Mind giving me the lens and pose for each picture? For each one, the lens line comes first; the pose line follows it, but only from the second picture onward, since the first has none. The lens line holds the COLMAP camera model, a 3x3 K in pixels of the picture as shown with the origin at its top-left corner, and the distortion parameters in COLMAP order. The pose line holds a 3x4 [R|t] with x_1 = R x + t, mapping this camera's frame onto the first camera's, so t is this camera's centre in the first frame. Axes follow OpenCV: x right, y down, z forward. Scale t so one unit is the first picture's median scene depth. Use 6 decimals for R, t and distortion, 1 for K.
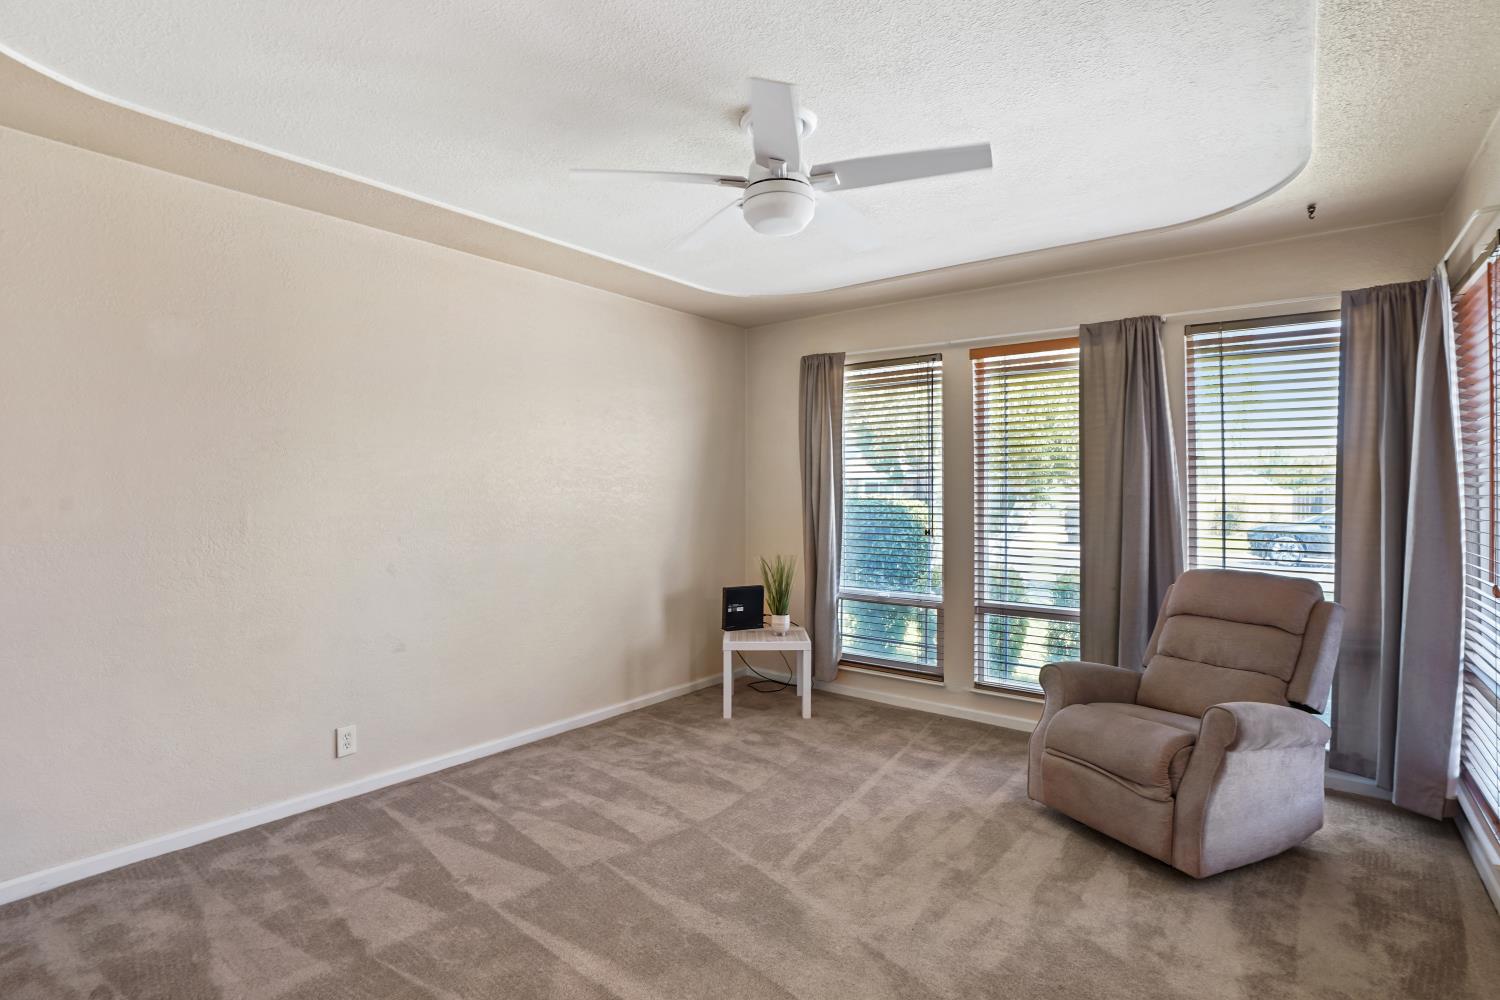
lens RADIAL K [[710.9, 0, 752.7], [0, 710.9, 494.0], [0, 0, 1]] dist [-0.073325, 0.032586]
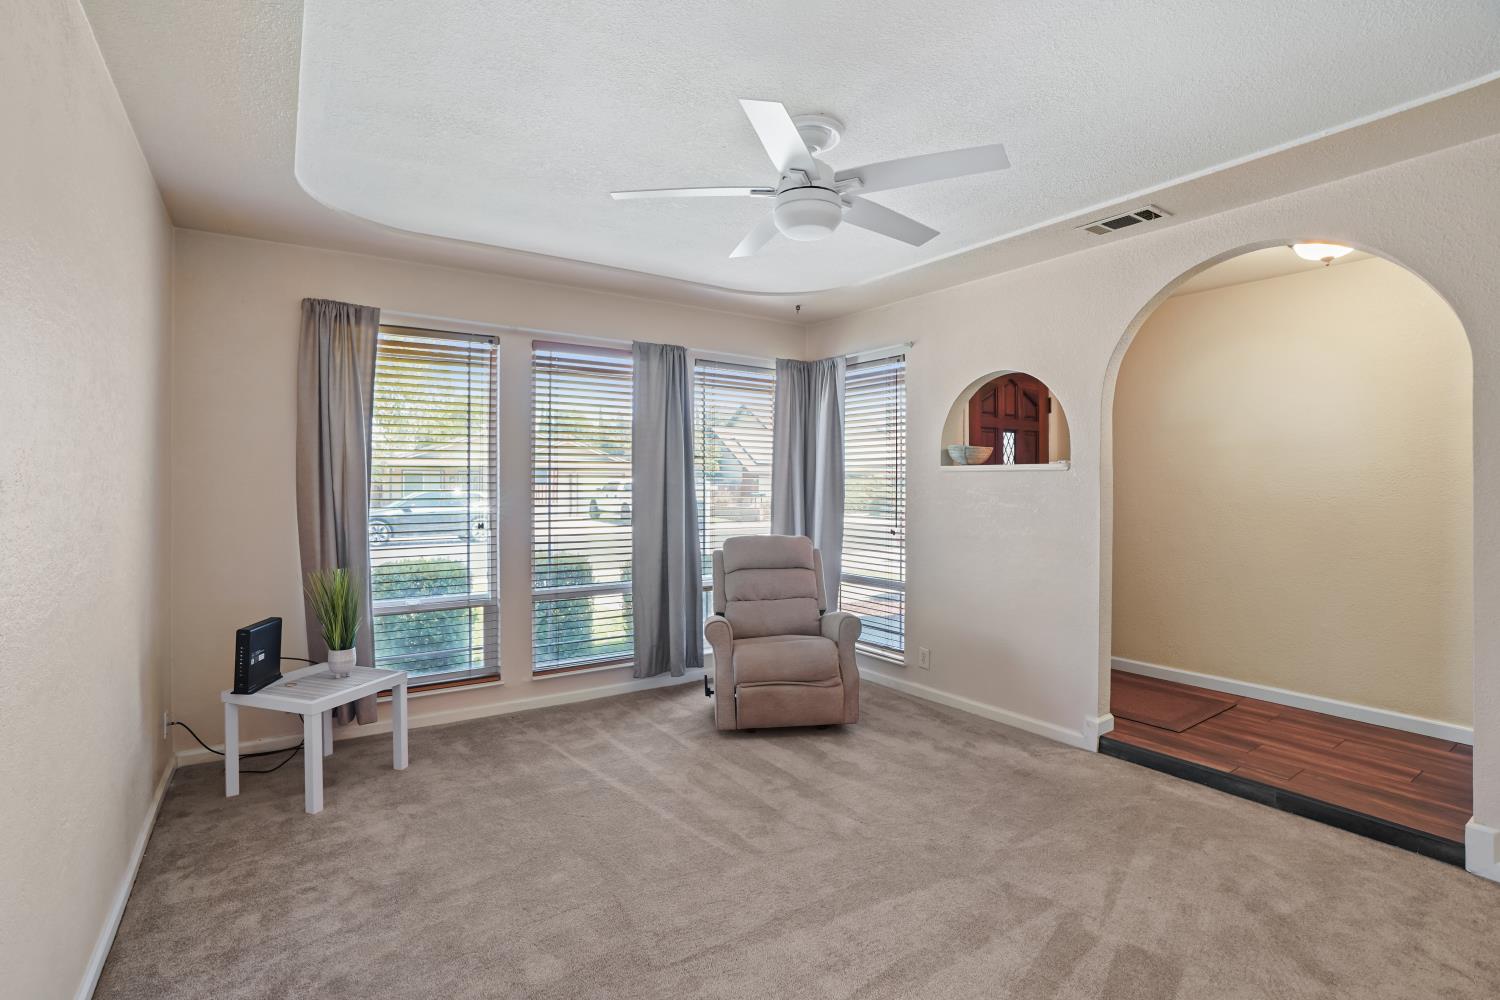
lens RADIAL K [[681.6, 0, 750.0], [0, 681.6, 500.0], [0, 0, 1]] dist [-0.035752, 0.000895]
pose [[0.330691, -0.026610, 0.943364, -0.549981], [0.002463, 0.999623, 0.027333, -0.004289], [-0.943736, -0.006715, 0.330632, 0.426787]]
